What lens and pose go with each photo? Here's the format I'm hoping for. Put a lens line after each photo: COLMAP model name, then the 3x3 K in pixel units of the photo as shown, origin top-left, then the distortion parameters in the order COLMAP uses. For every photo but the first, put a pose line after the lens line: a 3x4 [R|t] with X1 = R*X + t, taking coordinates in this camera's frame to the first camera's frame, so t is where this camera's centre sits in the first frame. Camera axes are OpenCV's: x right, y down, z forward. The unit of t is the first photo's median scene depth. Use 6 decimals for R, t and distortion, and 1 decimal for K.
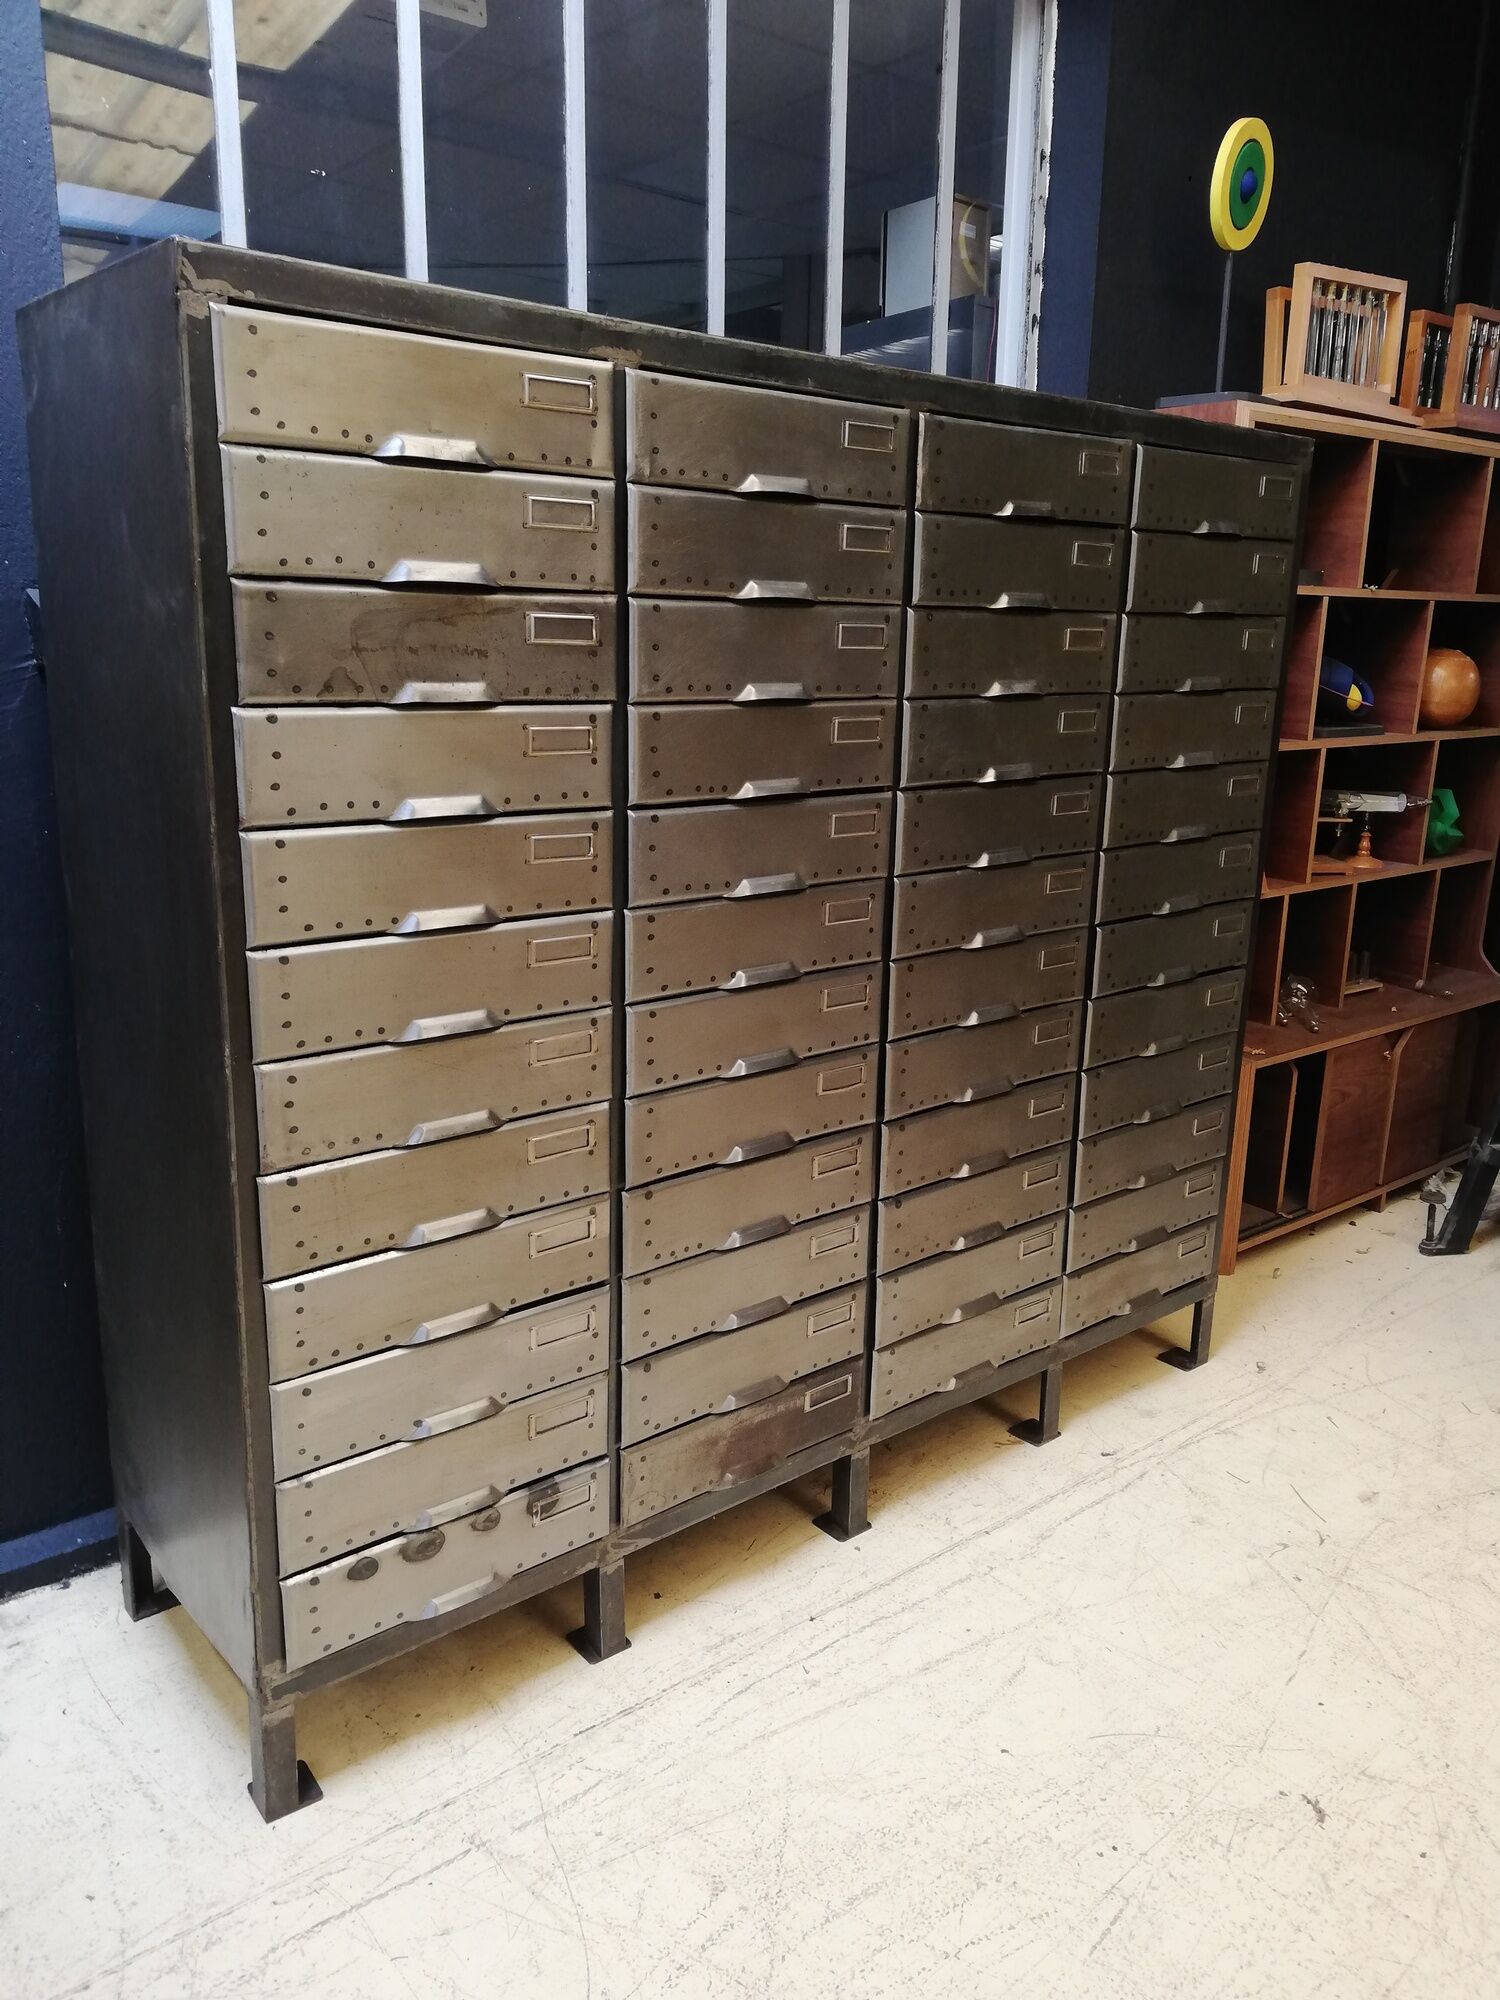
lens RADIAL K [[1520.6, 0, 757.2], [0, 1520.6, 993.8], [0, 0, 1]] dist [0.056902, -0.080064]
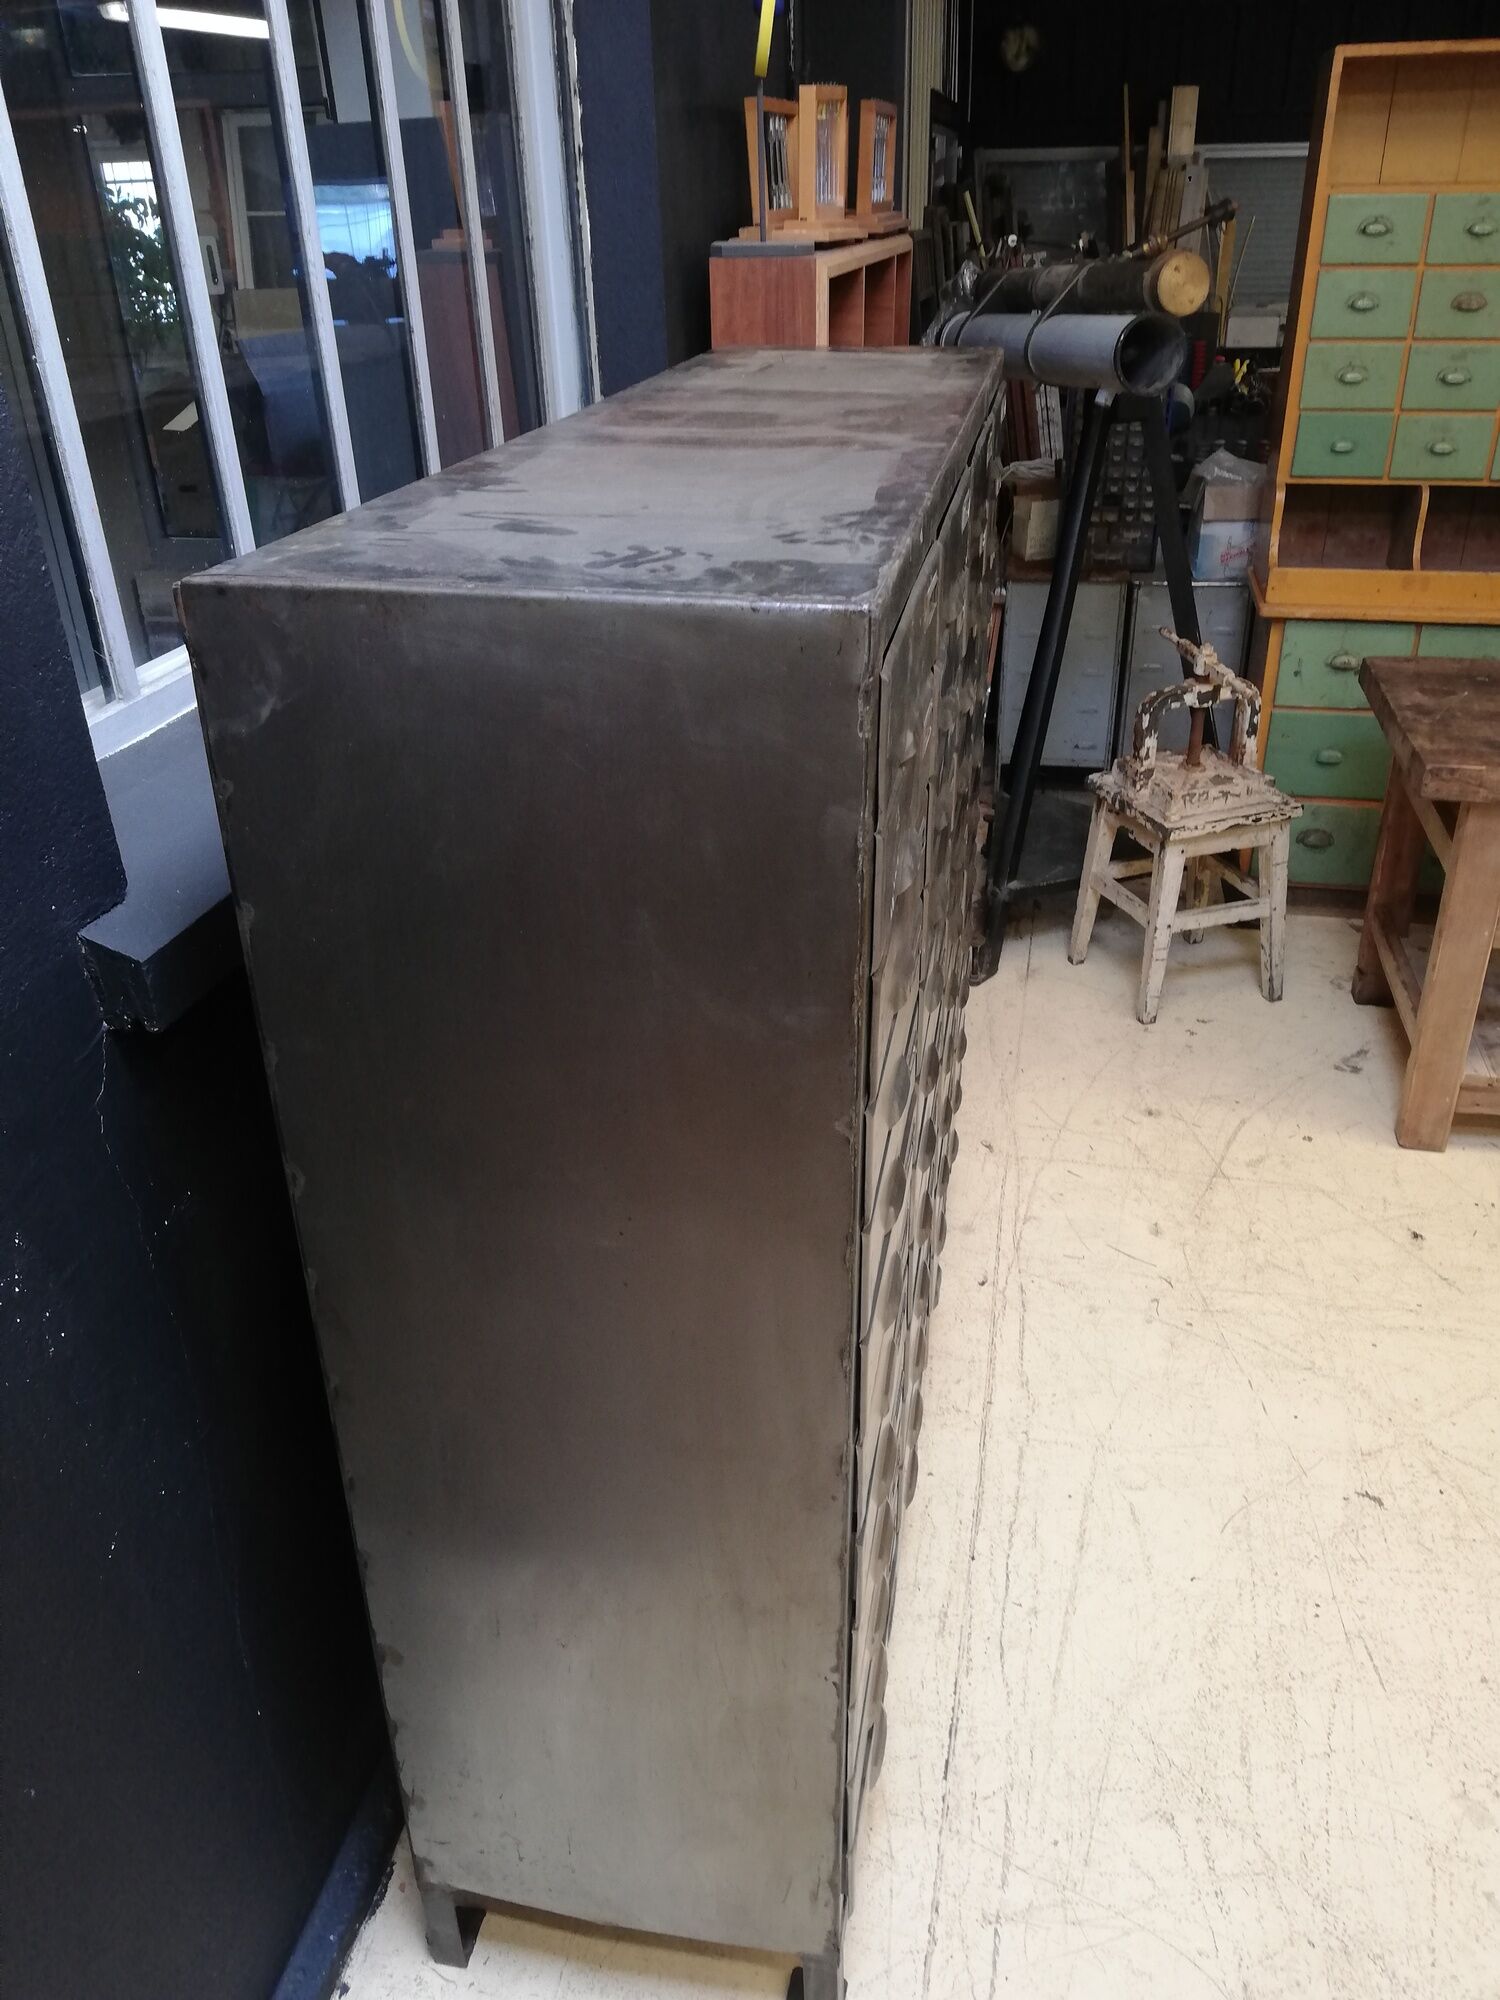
lens RADIAL K [[1508.6, 0, 772.1], [0, 1508.6, 1005.1], [0, 0, 1]] dist [0.060759, -0.088415]
pose [[0.767062, -0.333683, 0.547970, -0.591692], [0.183334, 0.932493, 0.311202, -0.370915], [-0.614821, -0.138250, 0.776455, 0.293012]]
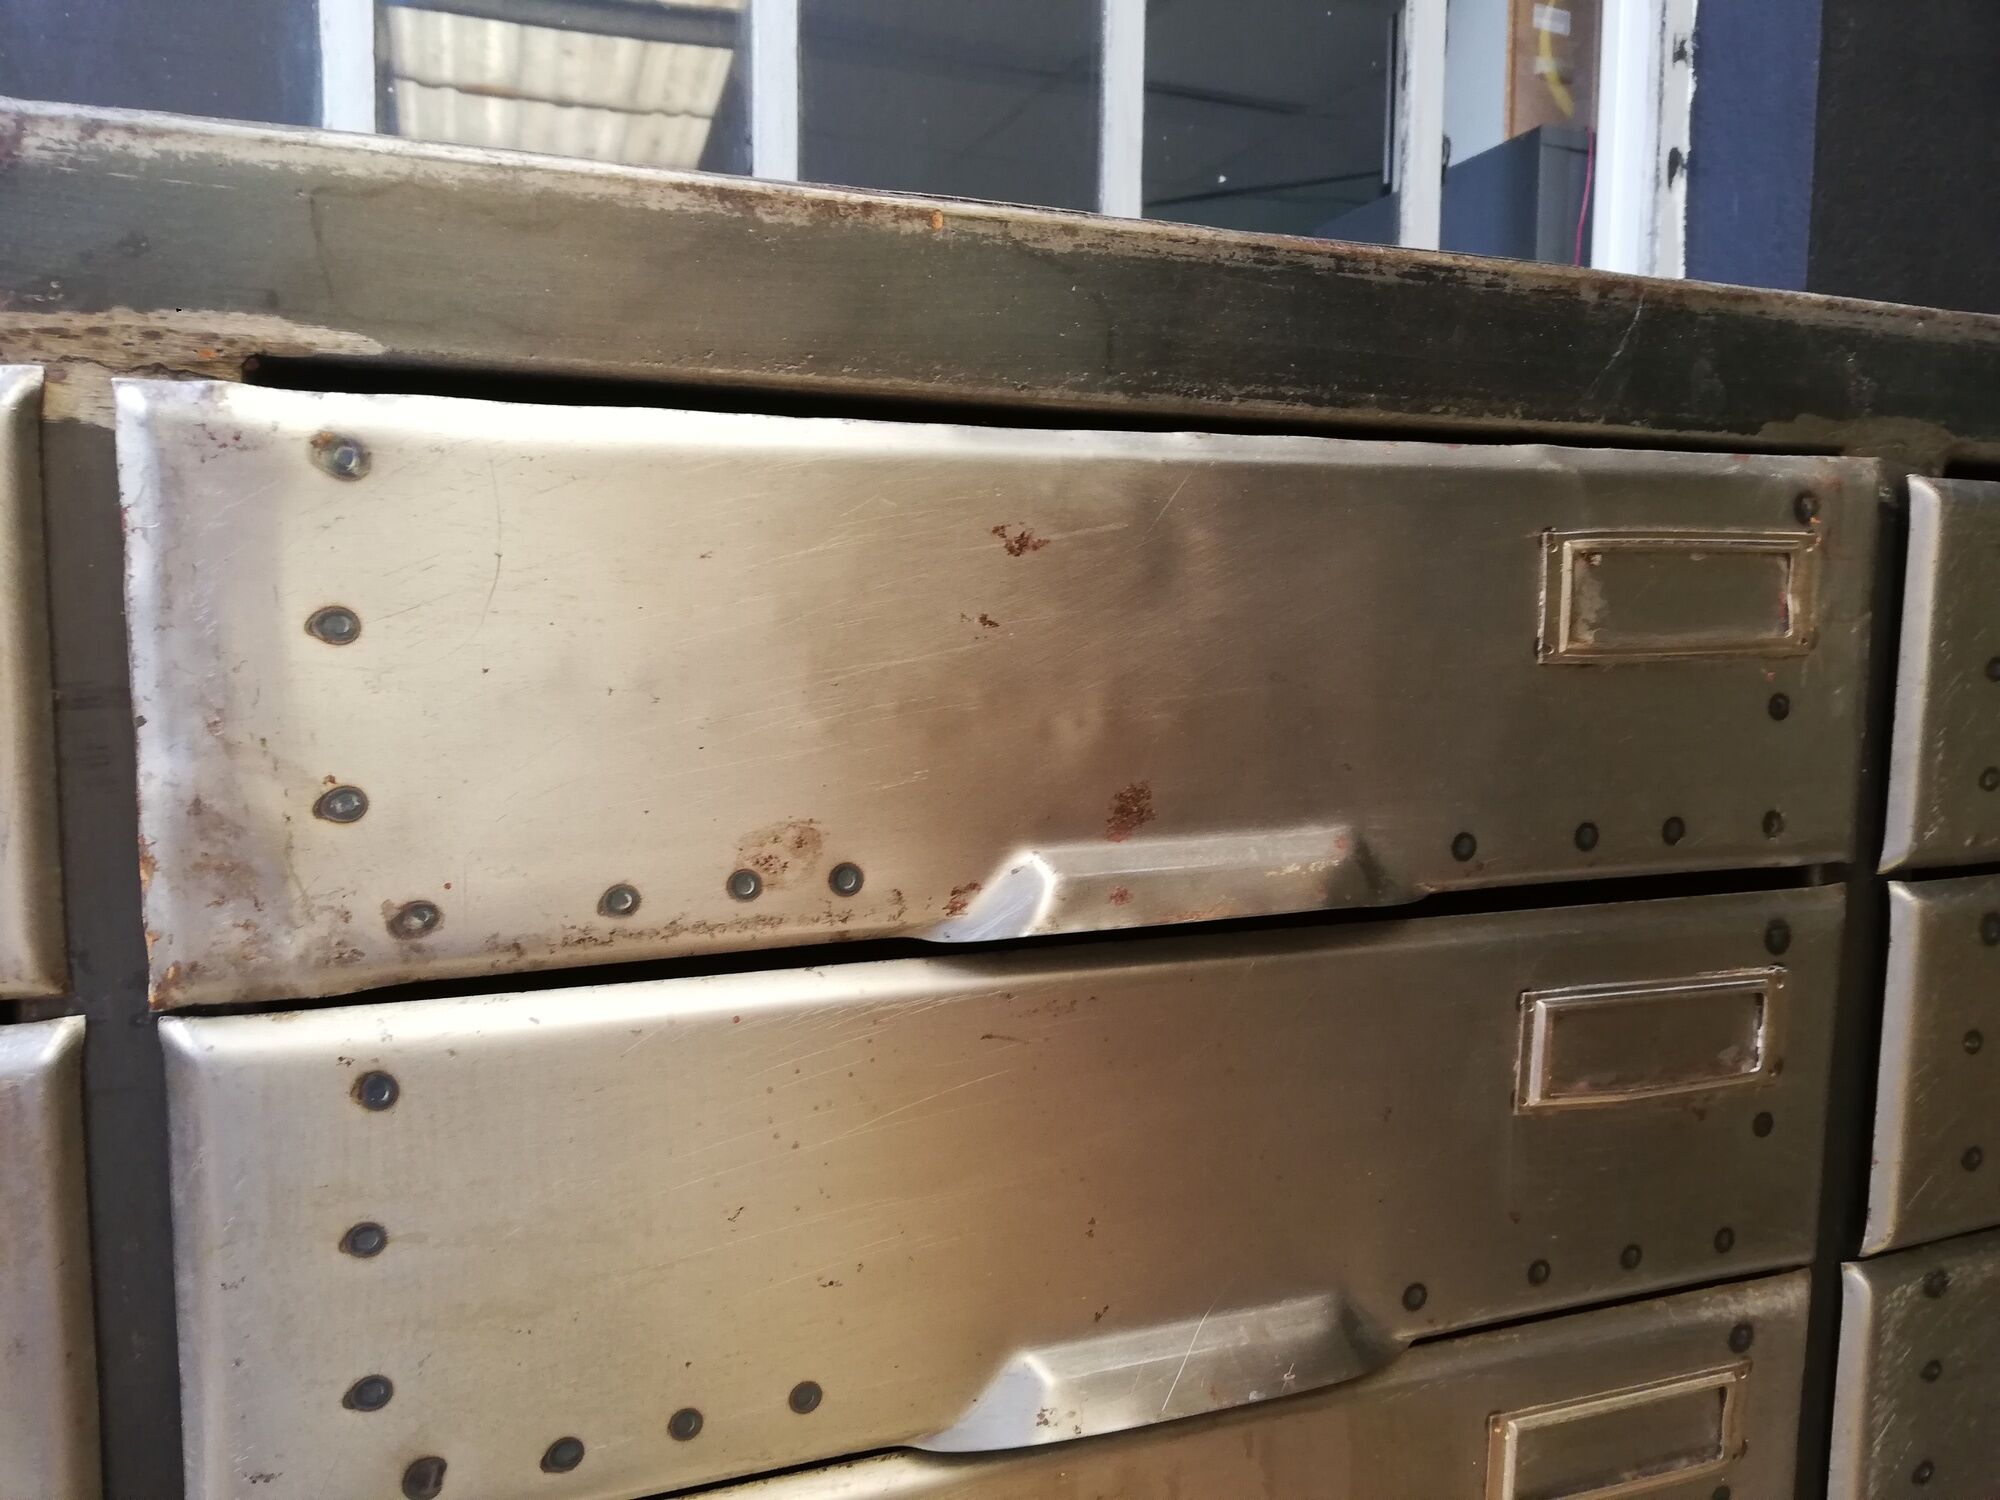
lens RADIAL K [[1520.6, 0, 998.0], [0, 1520.6, 717.5], [0, 0, 1]] dist [0.056902, -0.080064]
pose [[0.948946, 0.026526, -0.314321, 0.219803], [-0.073101, 0.987824, -0.137329, -0.321818], [0.306851, 0.153295, 0.939331, 0.862609]]
